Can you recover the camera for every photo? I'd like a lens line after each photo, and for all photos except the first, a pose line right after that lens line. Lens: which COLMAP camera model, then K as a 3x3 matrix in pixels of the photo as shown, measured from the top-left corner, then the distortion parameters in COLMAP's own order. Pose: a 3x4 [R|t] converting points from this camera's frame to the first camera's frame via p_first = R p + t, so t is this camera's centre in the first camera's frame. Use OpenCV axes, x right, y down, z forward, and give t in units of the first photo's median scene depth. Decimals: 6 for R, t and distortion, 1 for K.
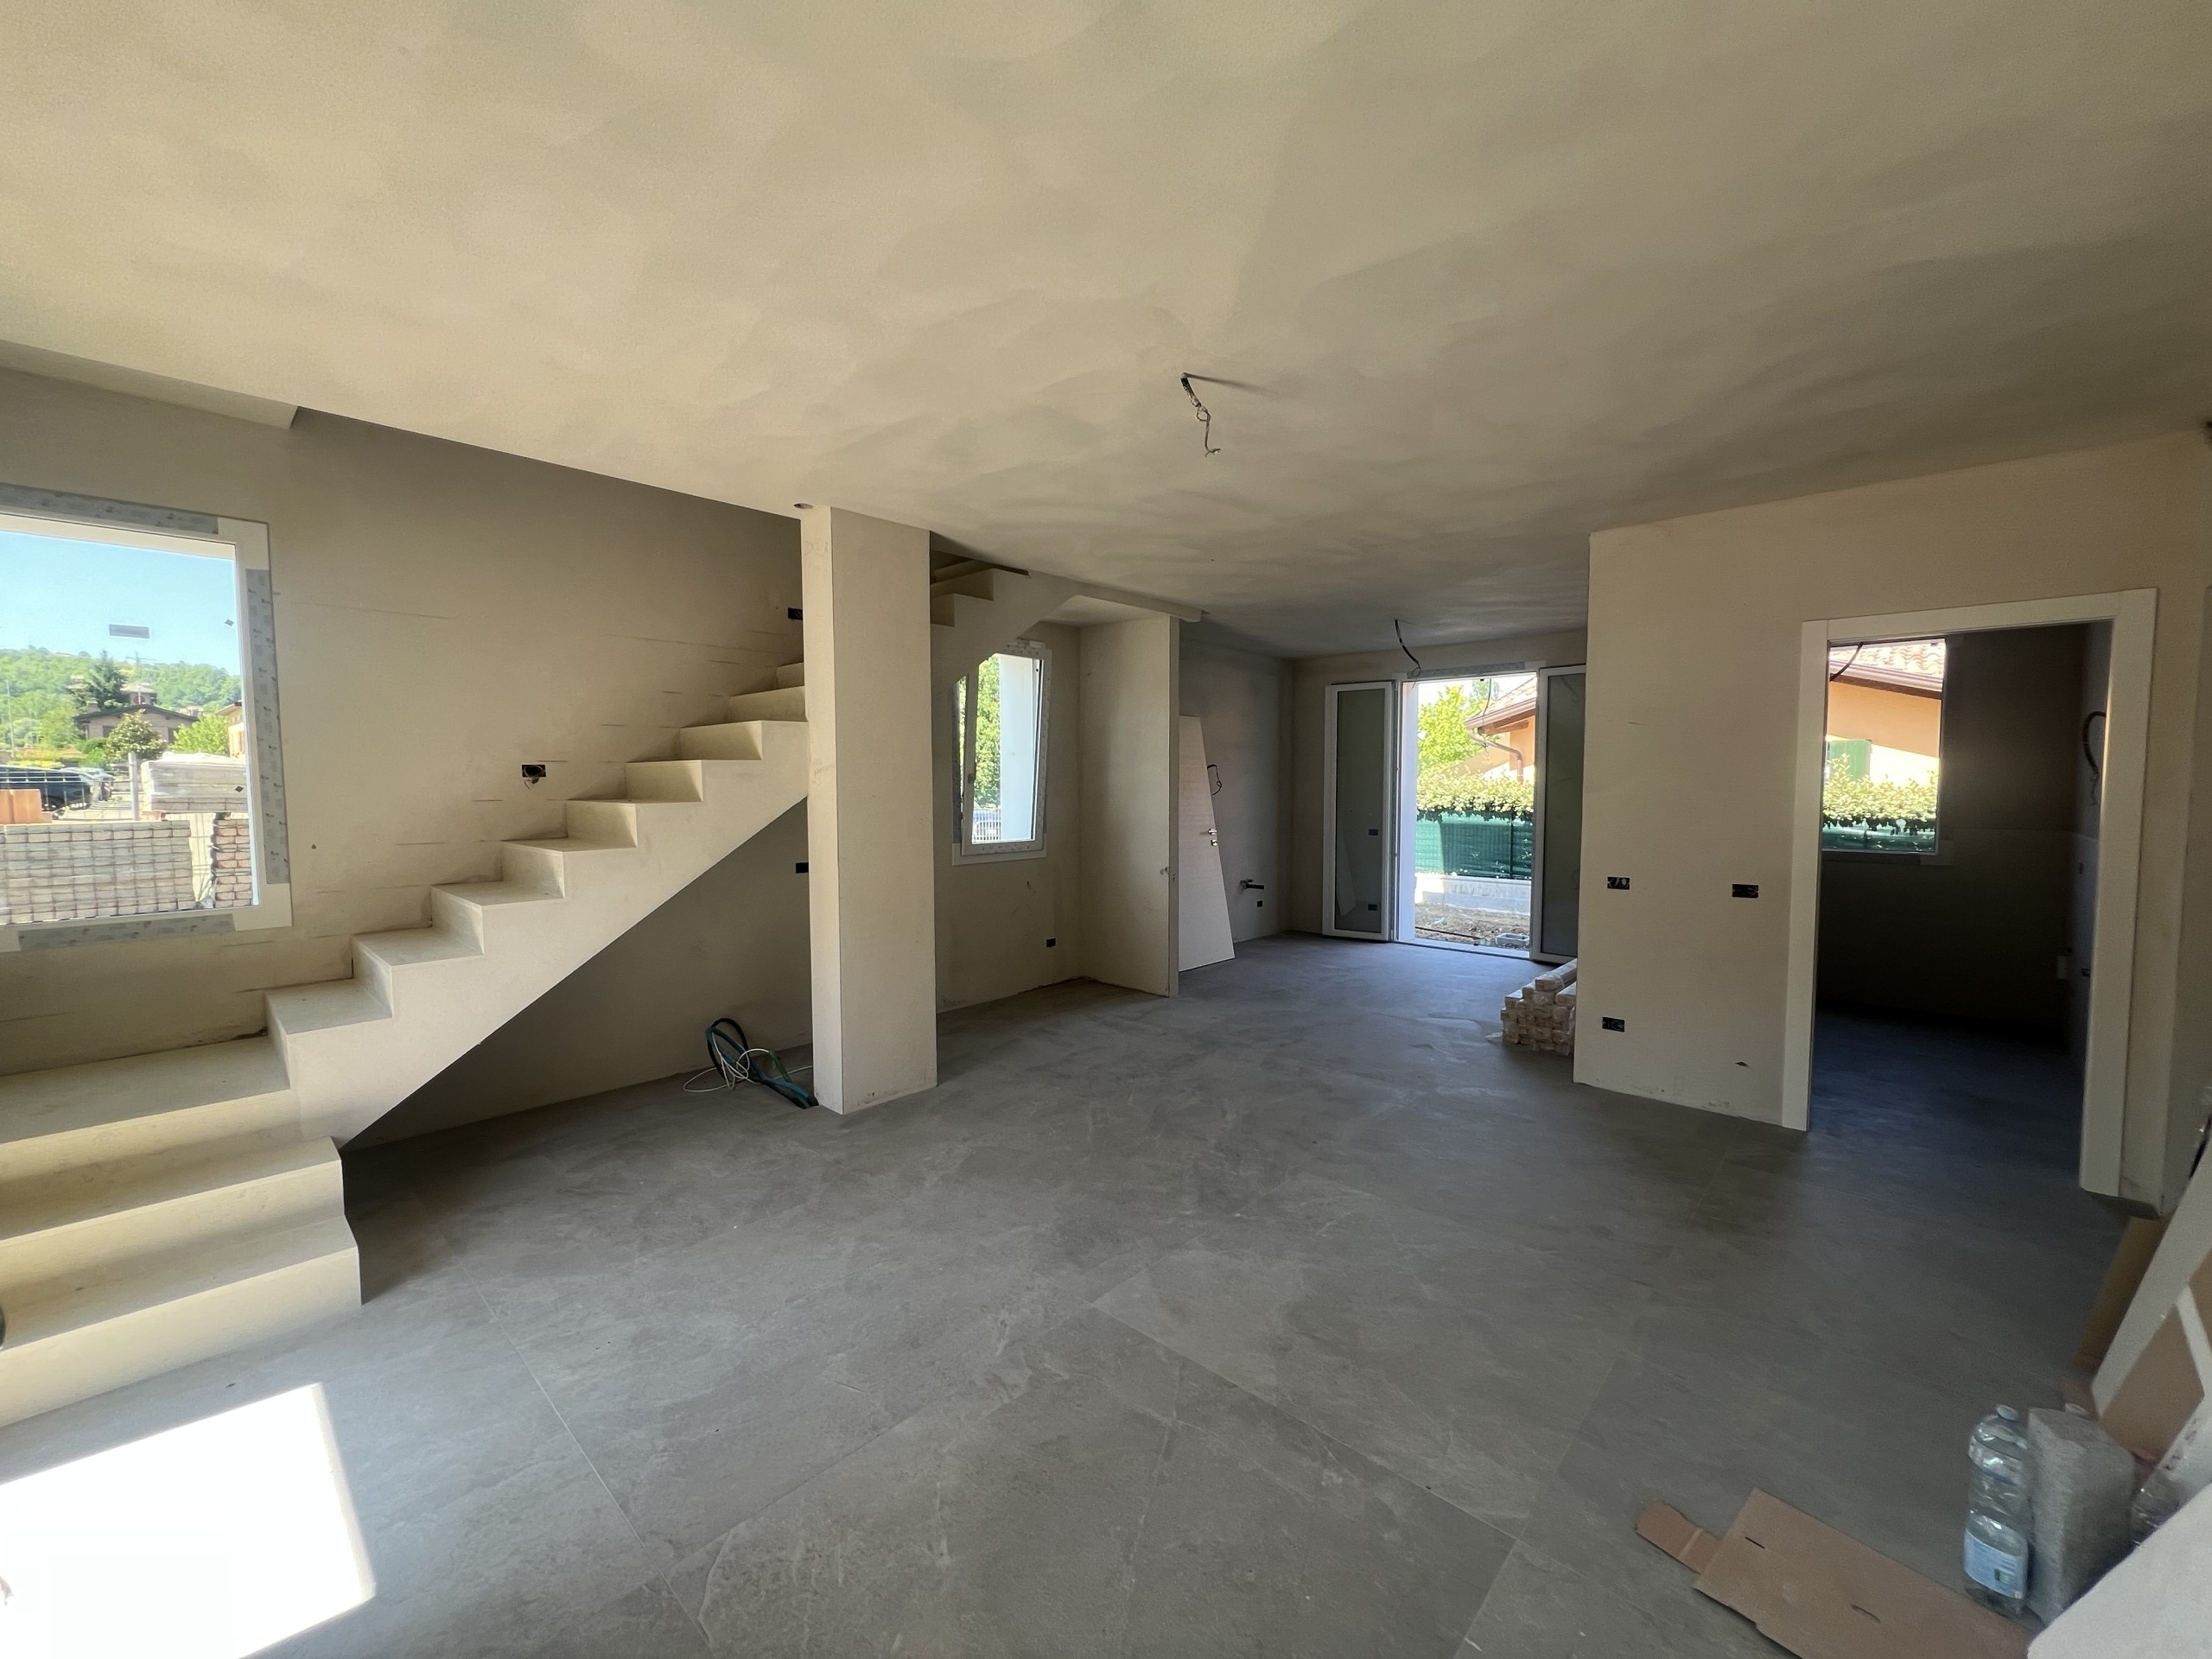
lens RADIAL K [[897.1, 0, 1101.2], [0, 897.1, 833.6], [0, 0, 1]] dist [-0.004643, -0.000251]
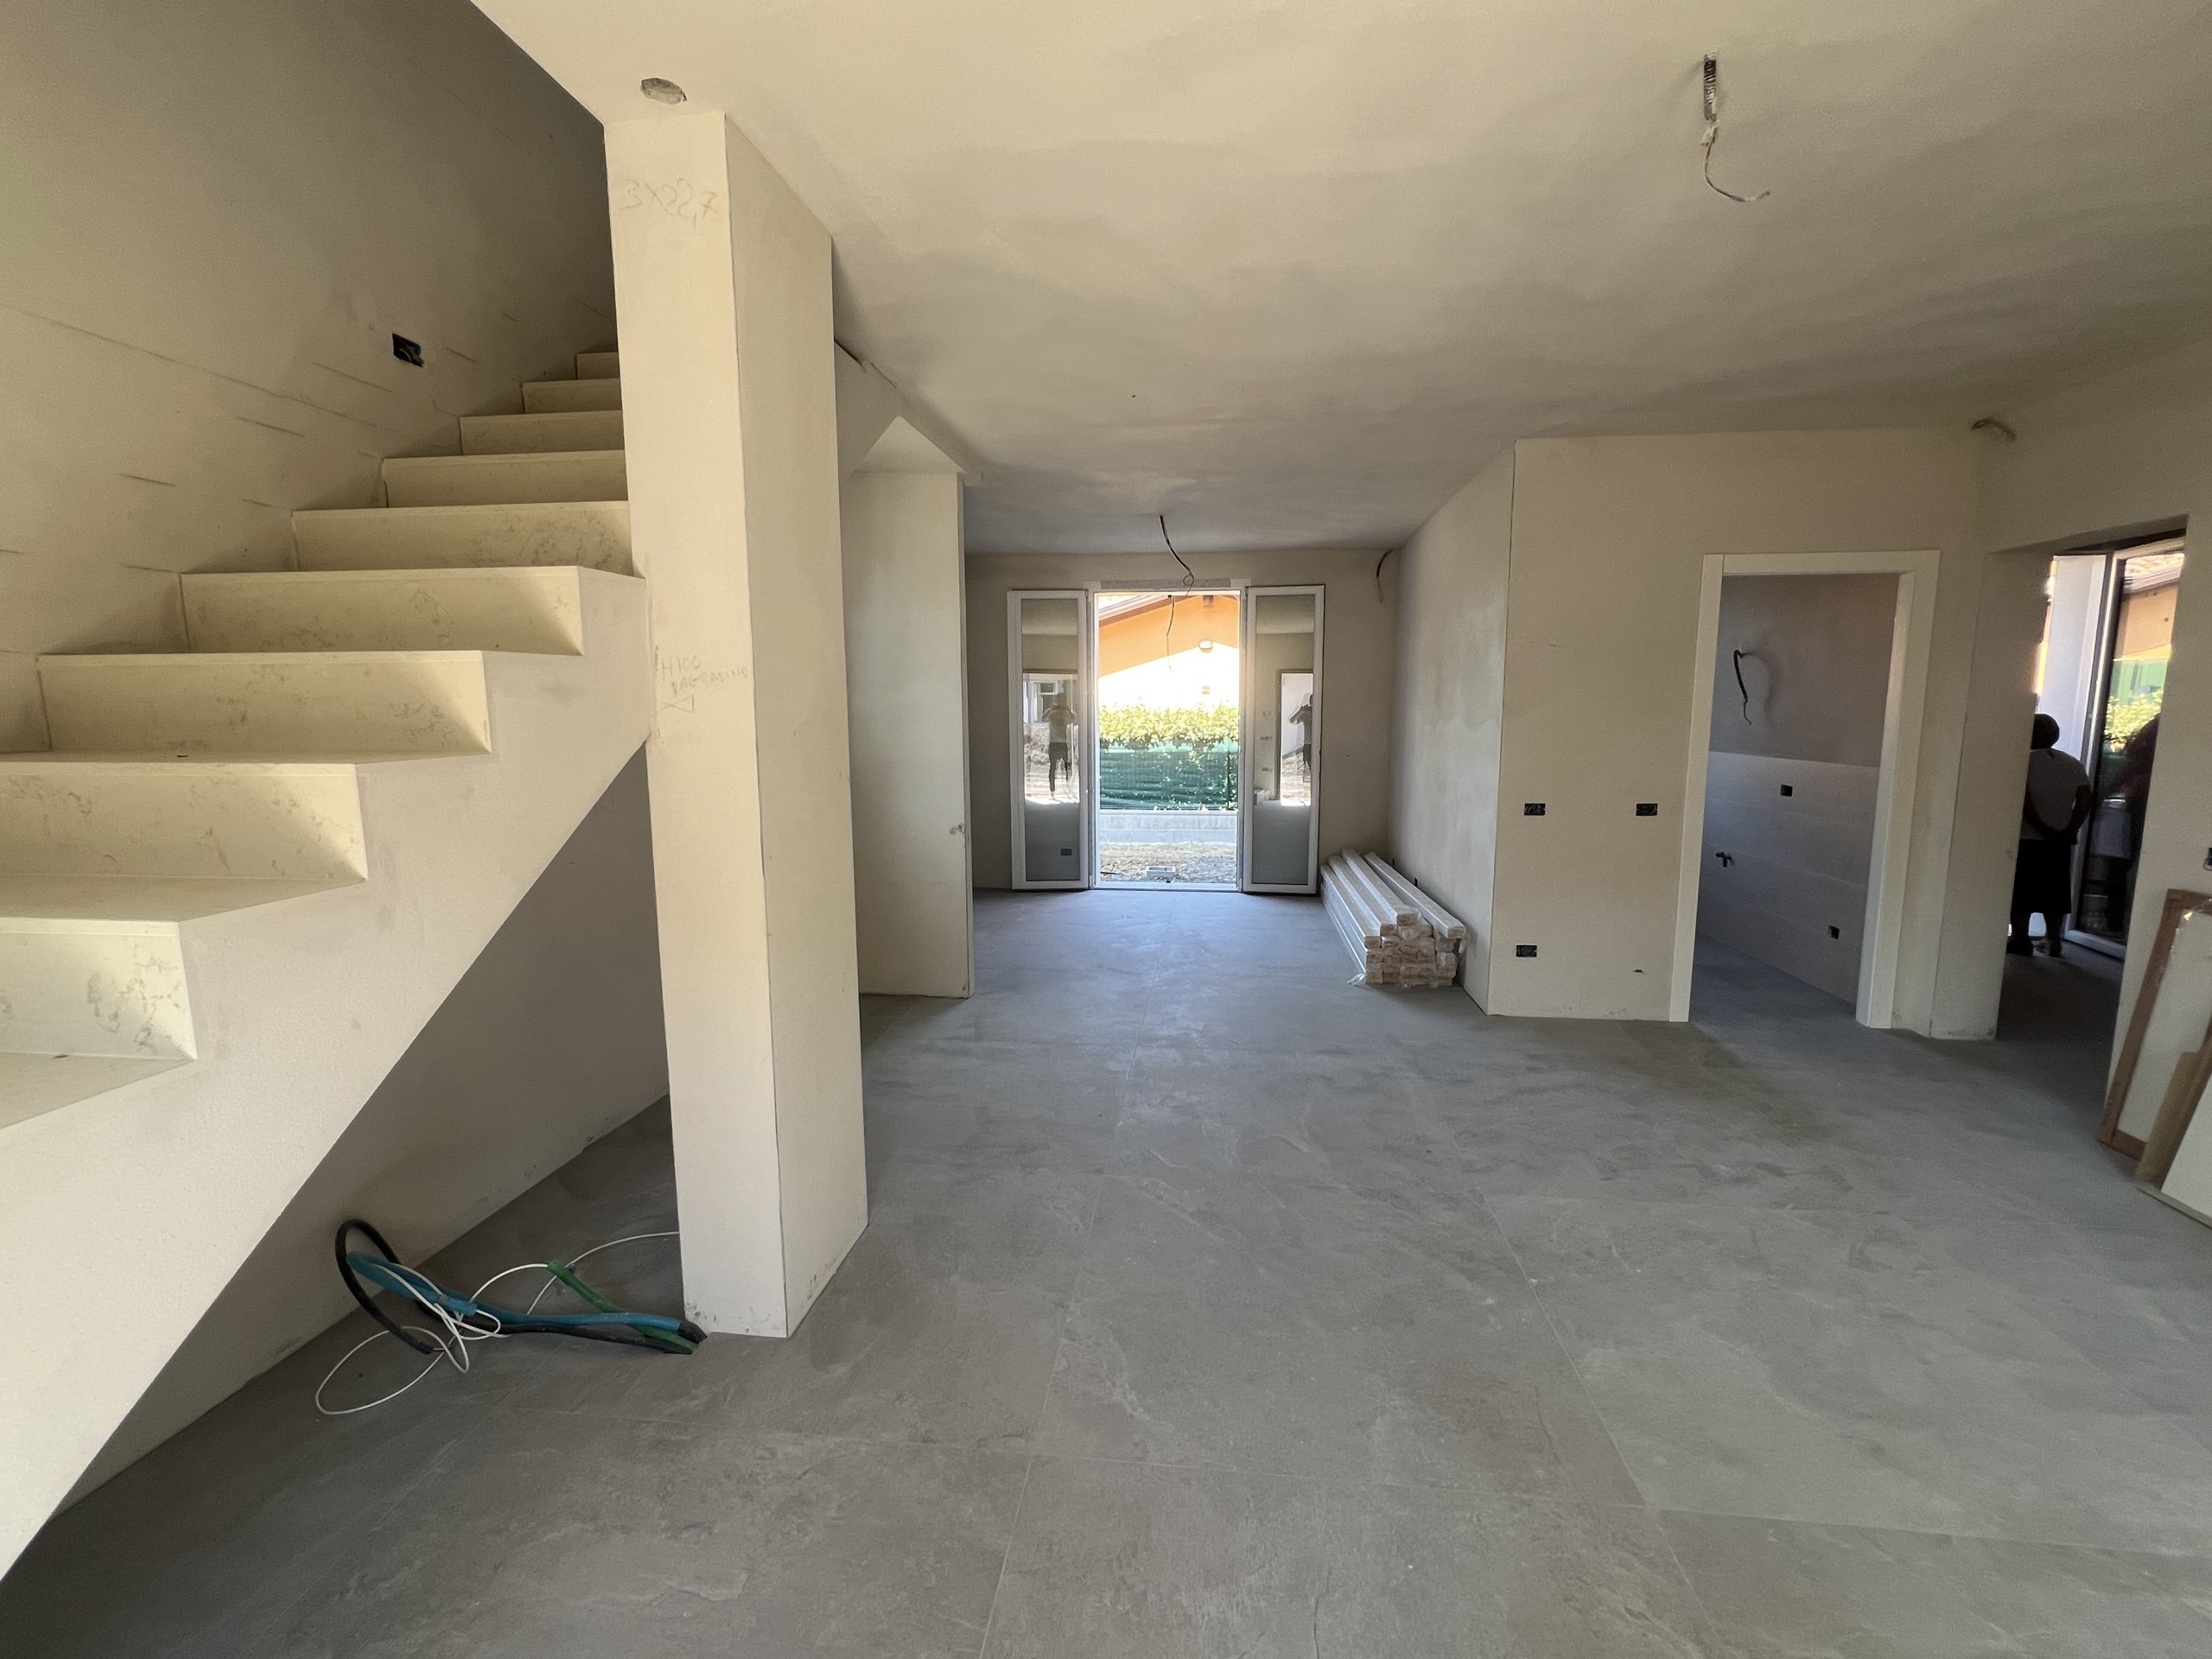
lens RADIAL K [[972.0, 0, 1113.2], [0, 972.0, 832.0], [0, 0, 1]] dist [0.000438, -0.000610]
pose [[0.802027, -0.076654, 0.592349, -0.450585], [0.036354, 0.996157, 0.079687, -0.022999], [-0.596181, -0.042377, 0.801731, 0.436116]]
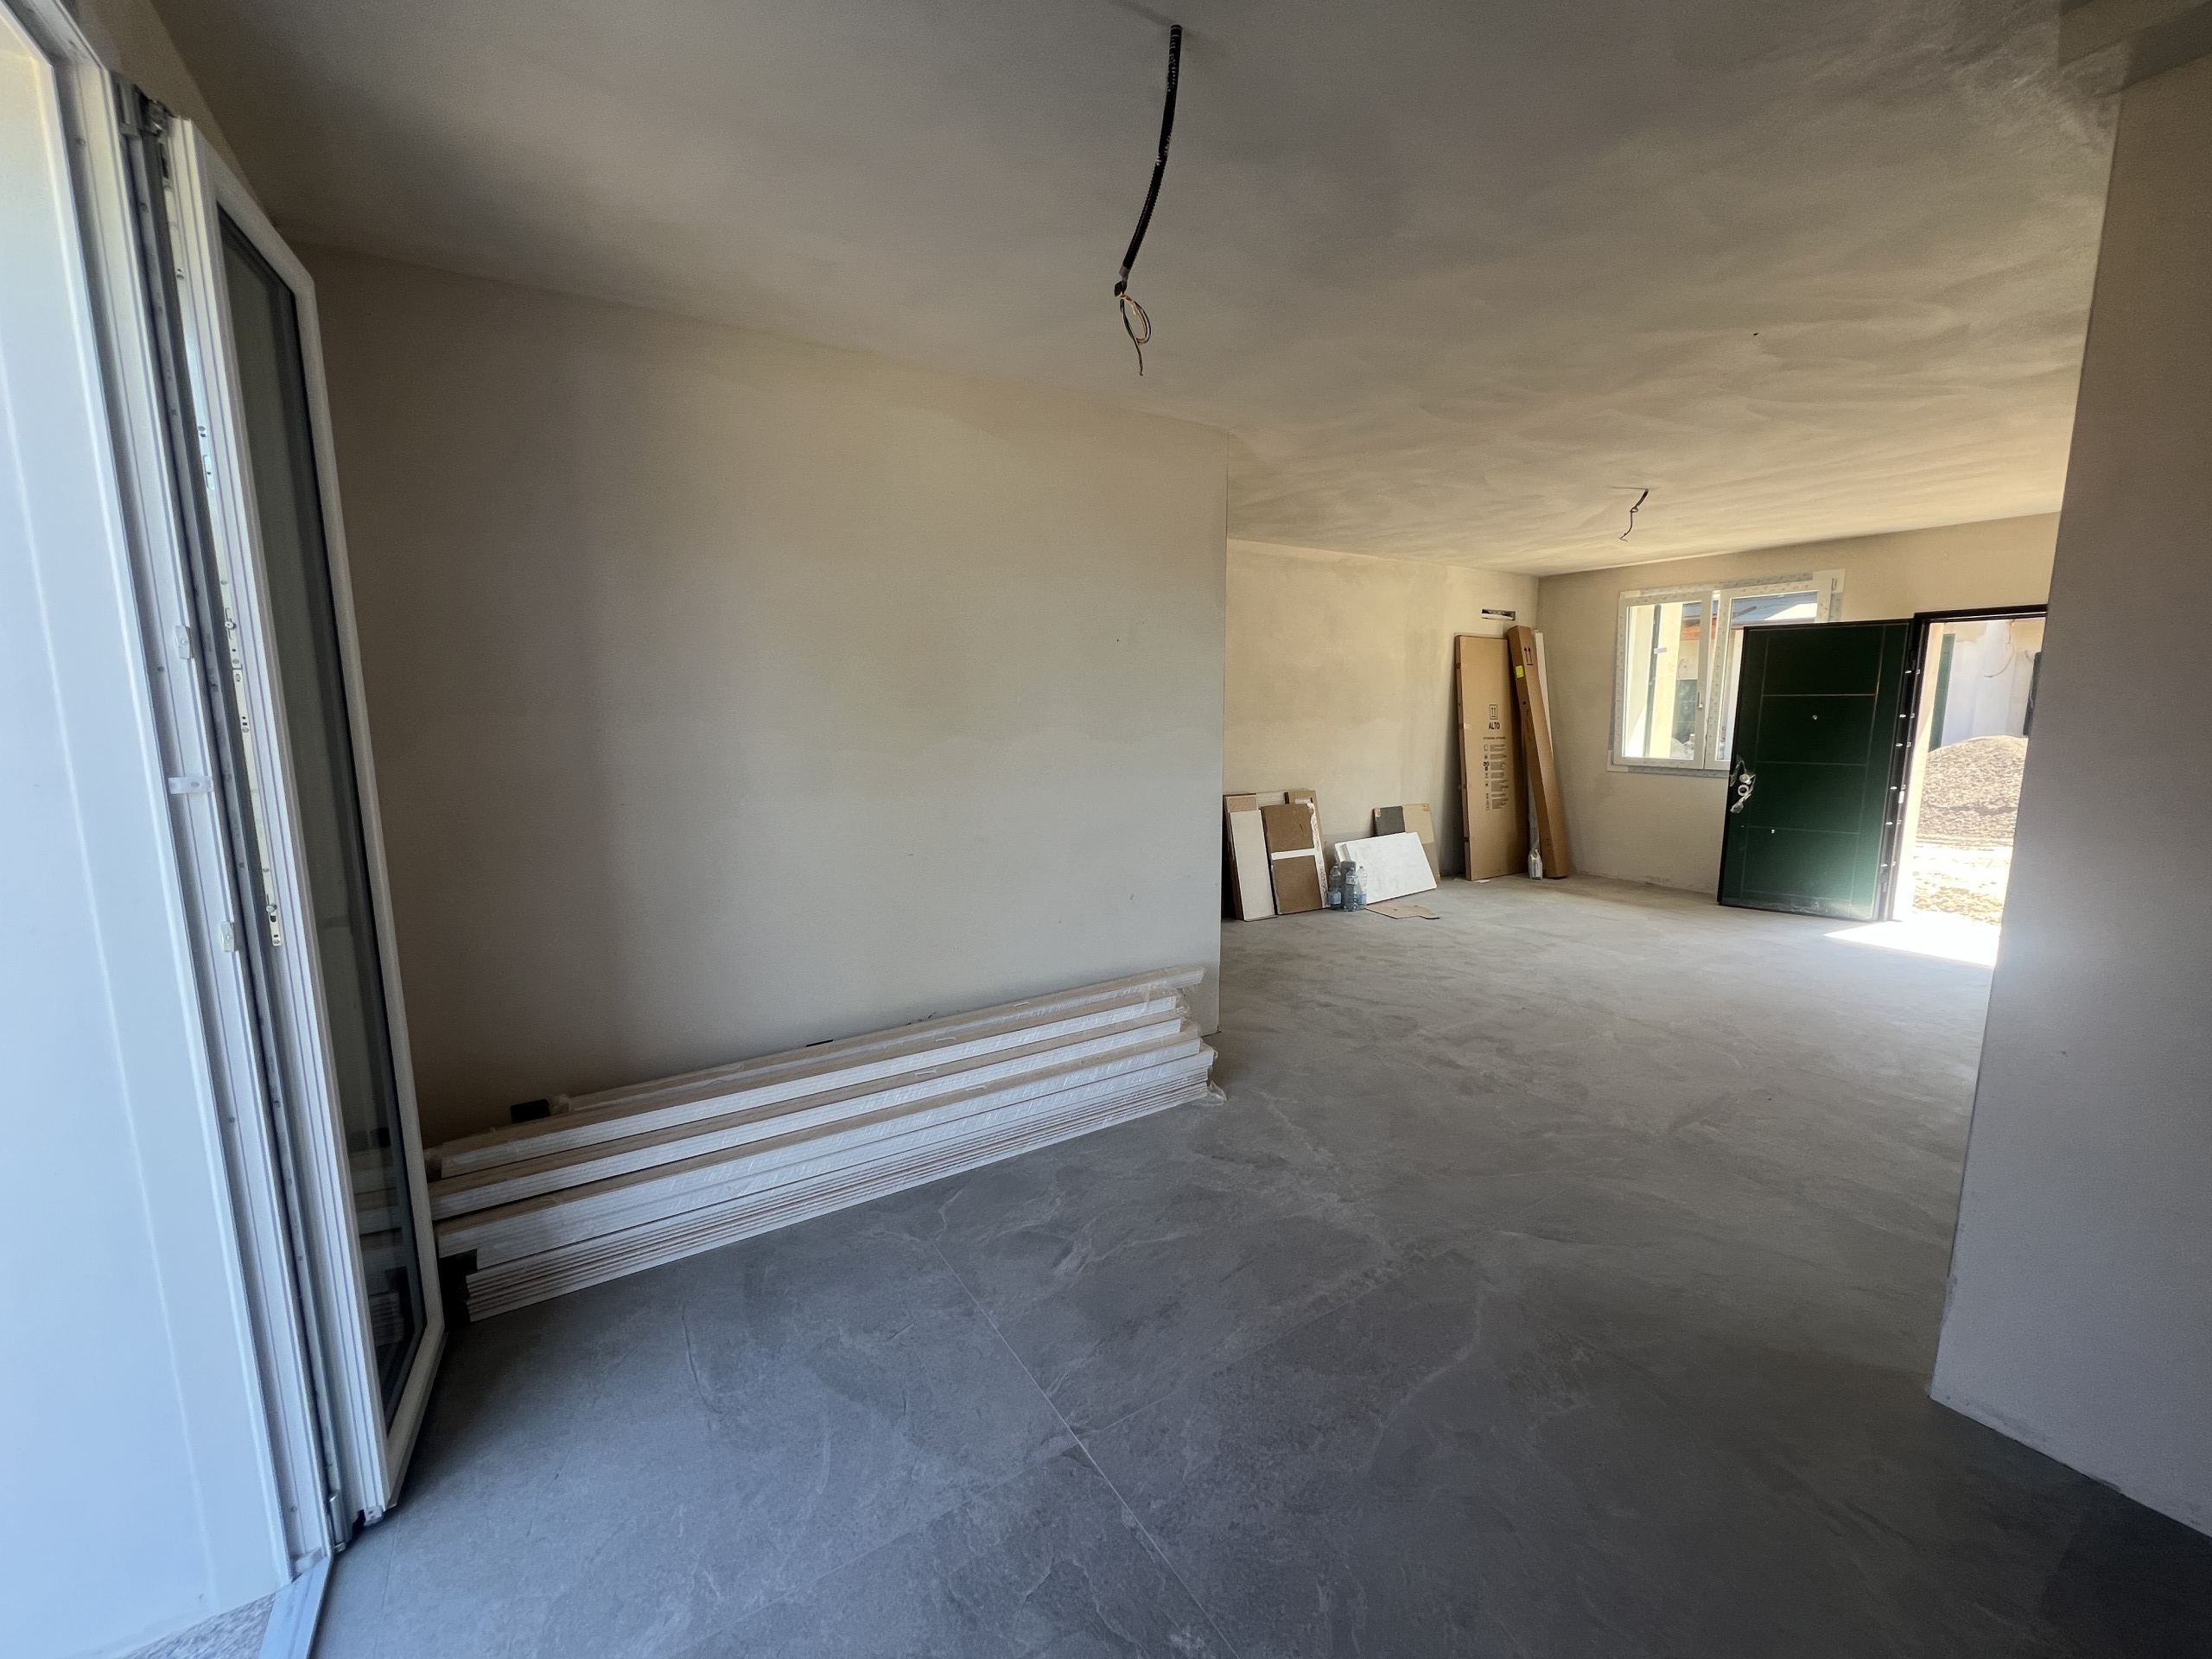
lens RADIAL K [[897.1, 0, 1111.7], [0, 897.1, 834.0], [0, 0, 1]] dist [-0.004643, -0.000251]
pose [[-0.970720, -0.030957, 0.238212, 0.457754], [0.018667, 0.978941, 0.203288, -0.133123], [-0.239488, 0.201782, -0.949700, 2.054807]]
